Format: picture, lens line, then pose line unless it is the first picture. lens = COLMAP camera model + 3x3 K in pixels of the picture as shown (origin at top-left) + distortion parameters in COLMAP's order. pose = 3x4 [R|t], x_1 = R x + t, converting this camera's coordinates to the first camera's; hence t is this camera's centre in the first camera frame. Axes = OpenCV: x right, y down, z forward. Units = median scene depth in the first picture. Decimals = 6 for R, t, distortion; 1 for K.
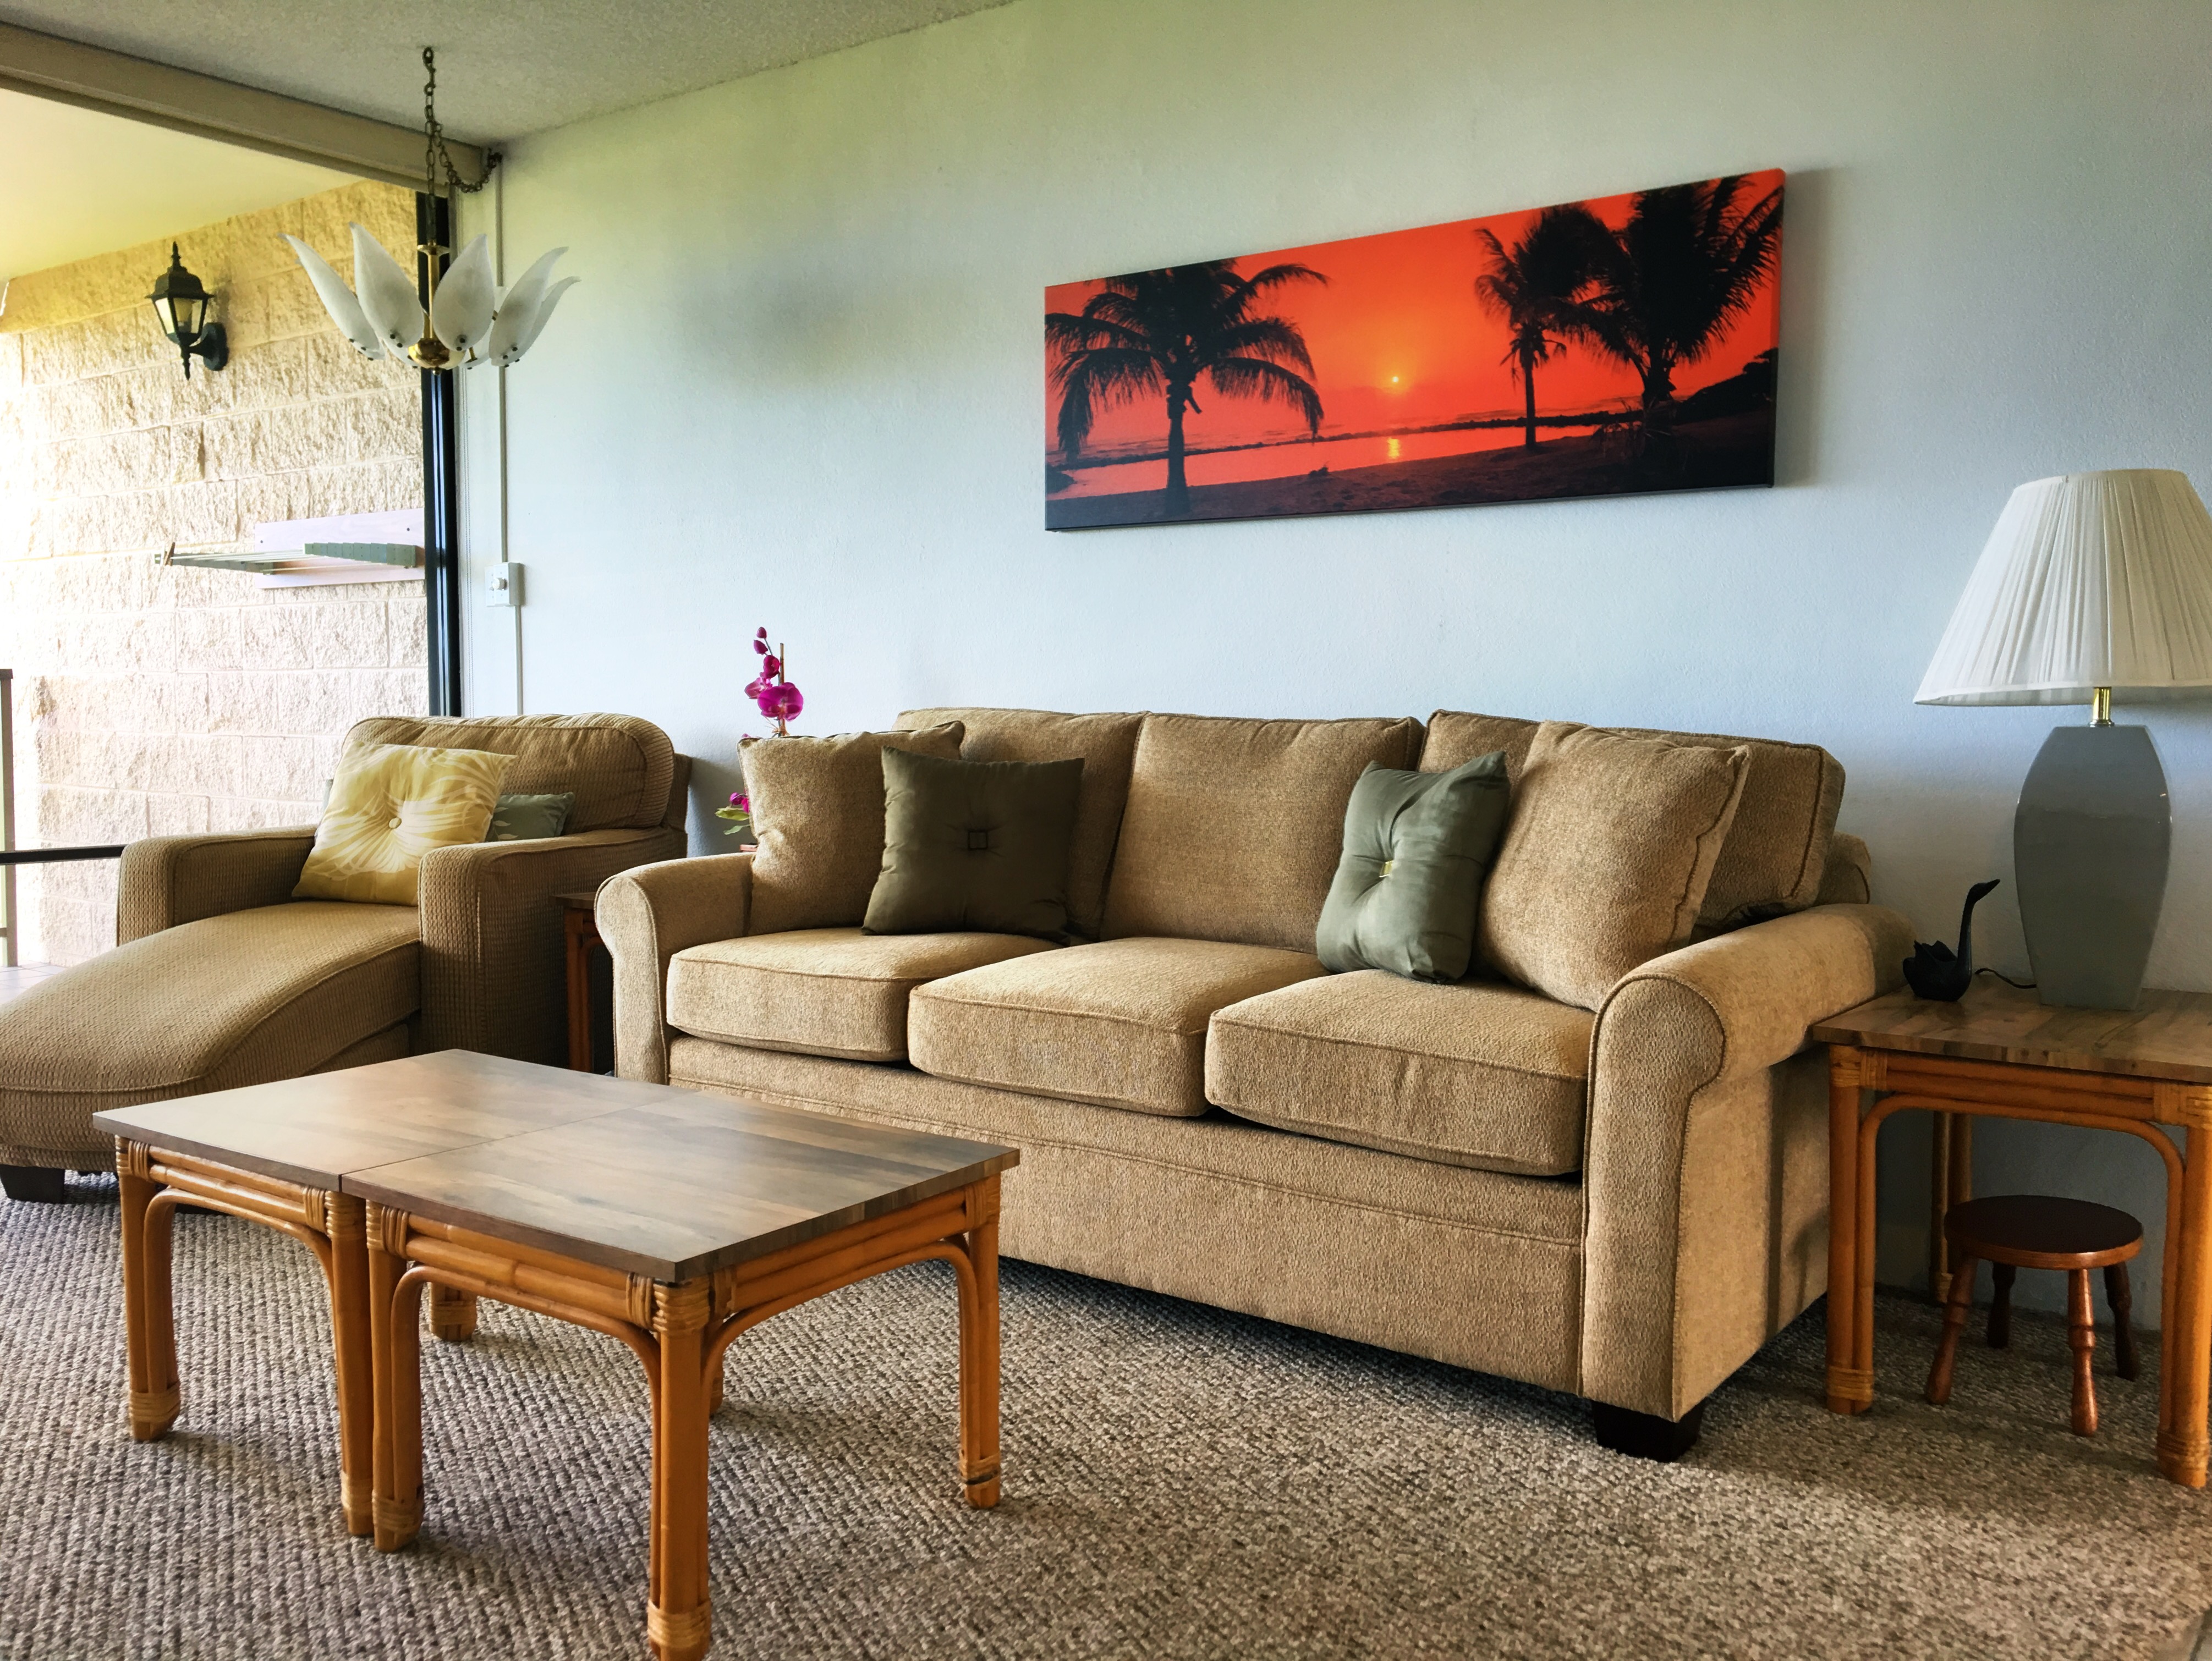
lens RADIAL K [[1882.1, 0, 1099.0], [0, 1882.1, 828.7], [0, 0, 1]] dist [0.081498, -0.078662]
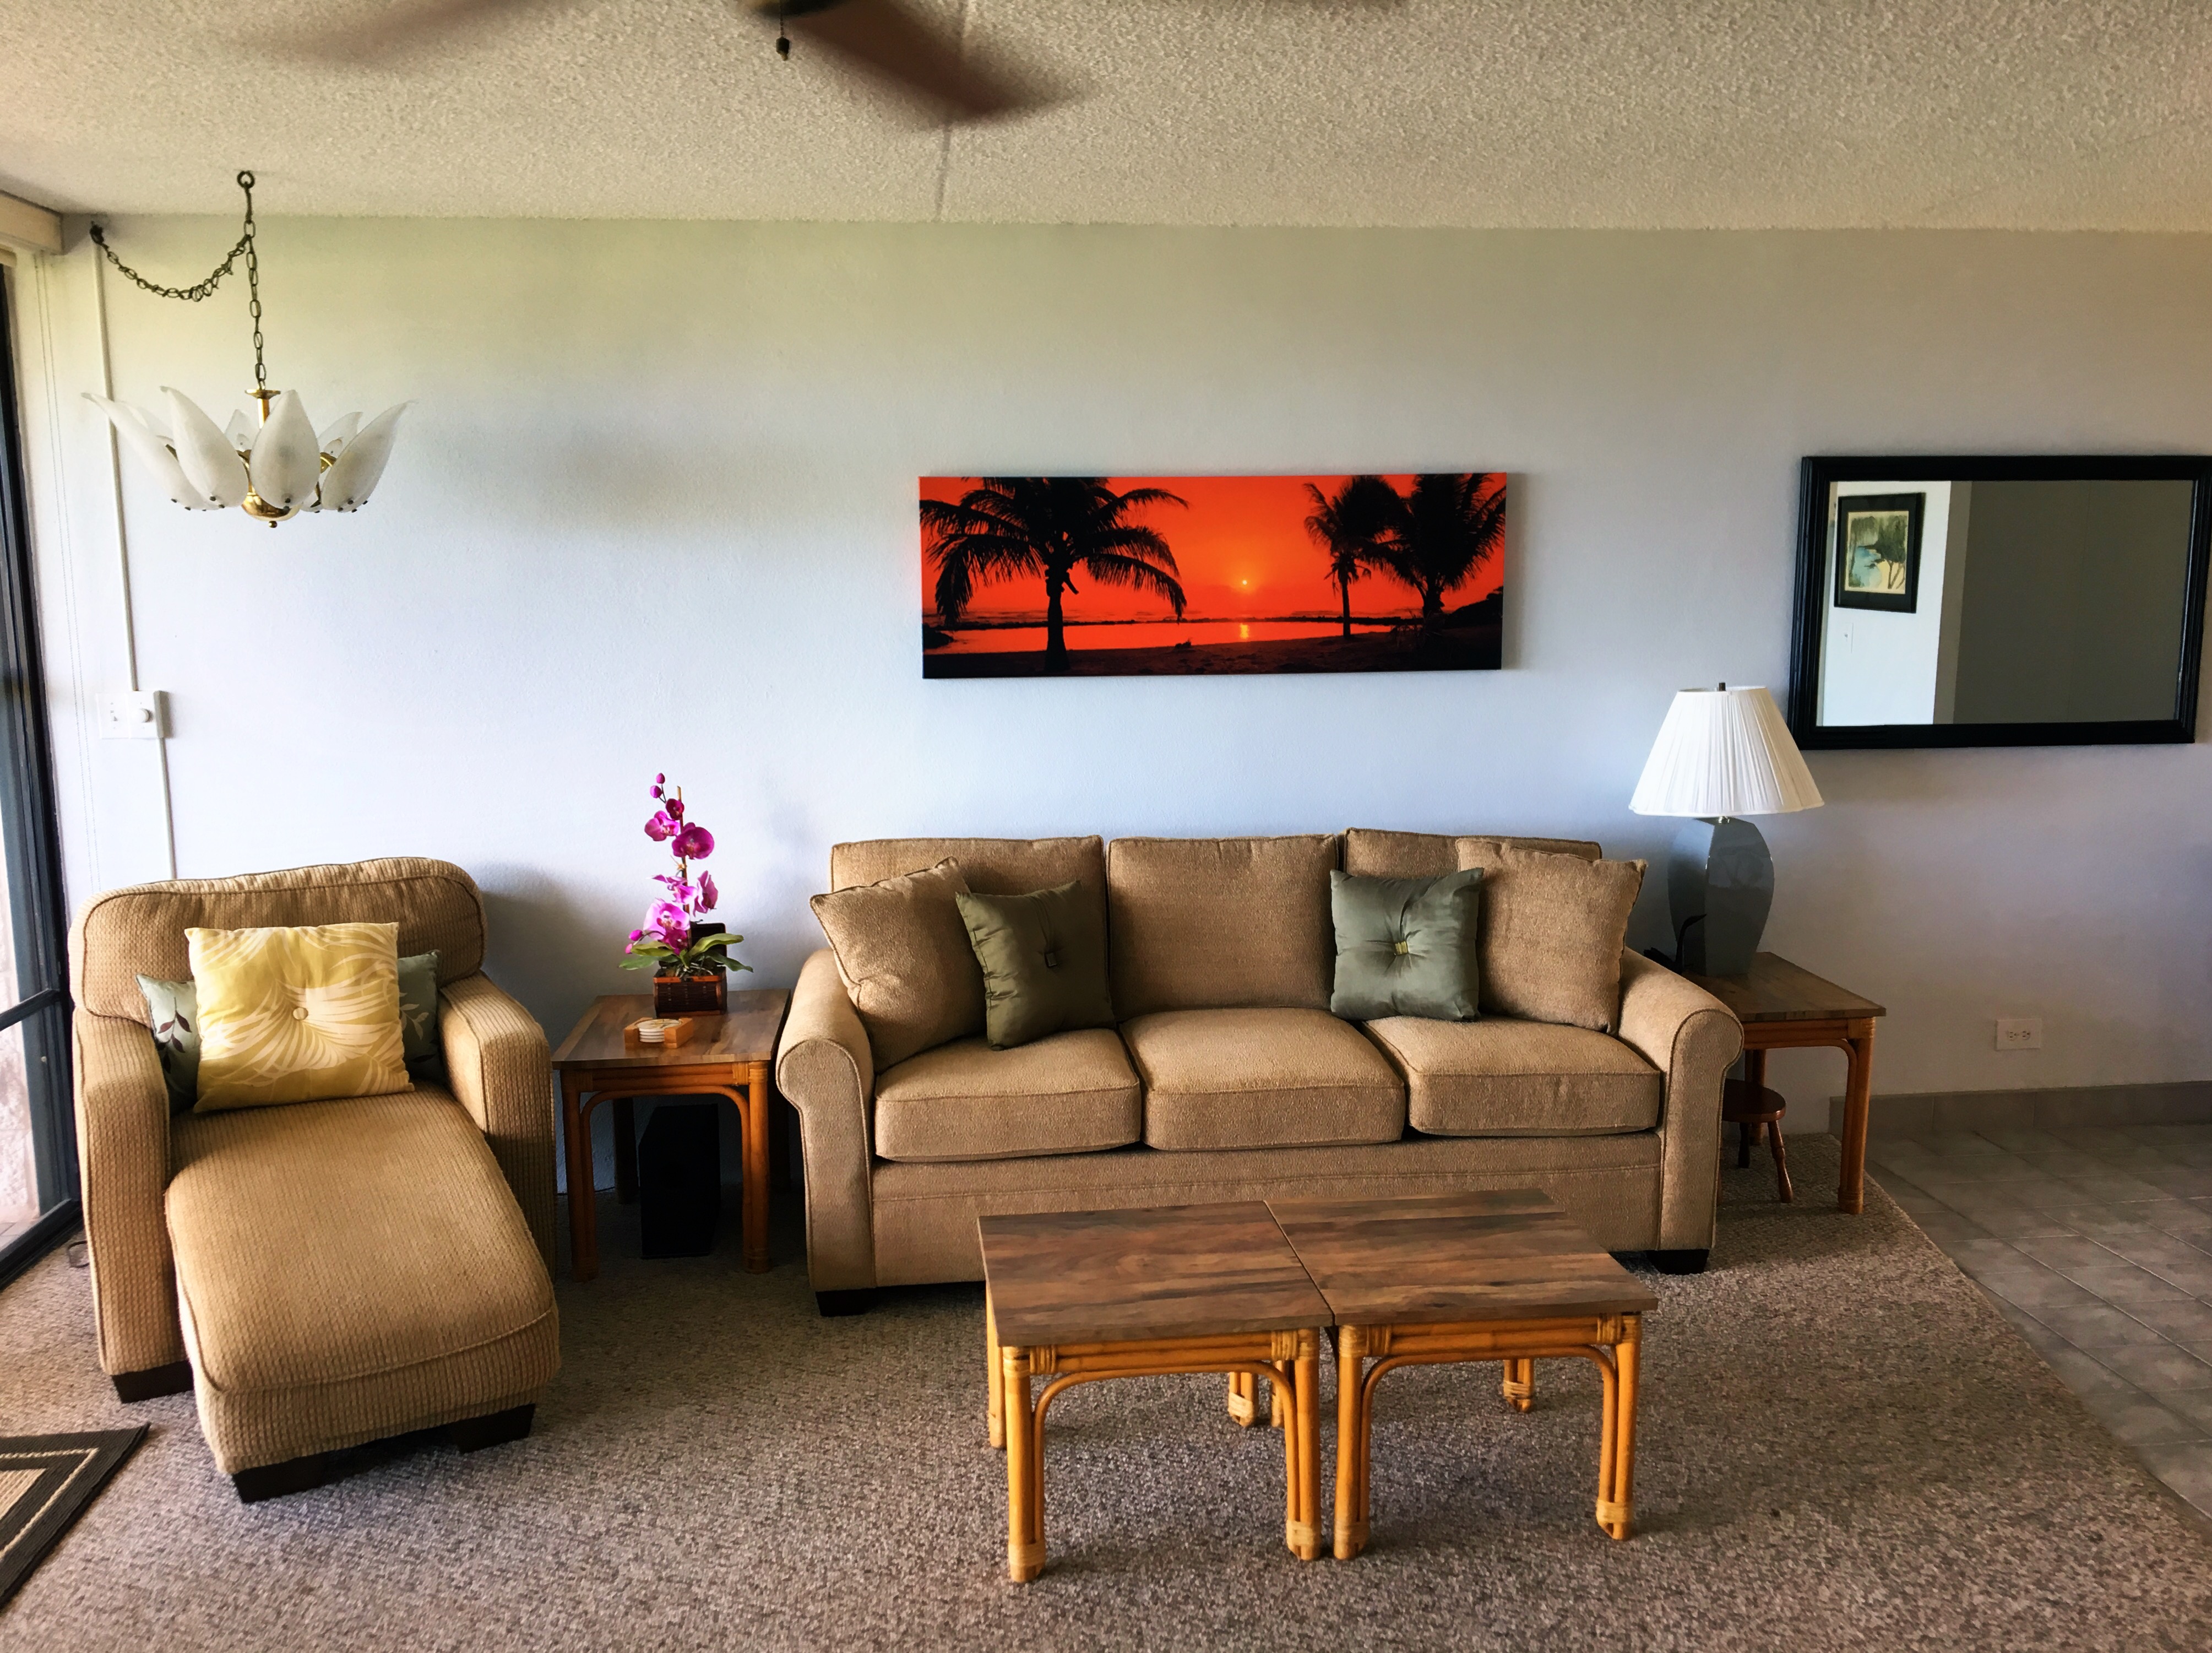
lens RADIAL K [[1882.6, 0, 1116.3], [0, 1882.6, 829.7], [0, 0, 1]] dist [0.081498, -0.078662]
pose [[0.734006, -0.111674, 0.669898, -0.834932], [0.061011, 0.993243, 0.098726, -0.194222], [-0.676397, -0.031594, 0.735860, 0.041463]]
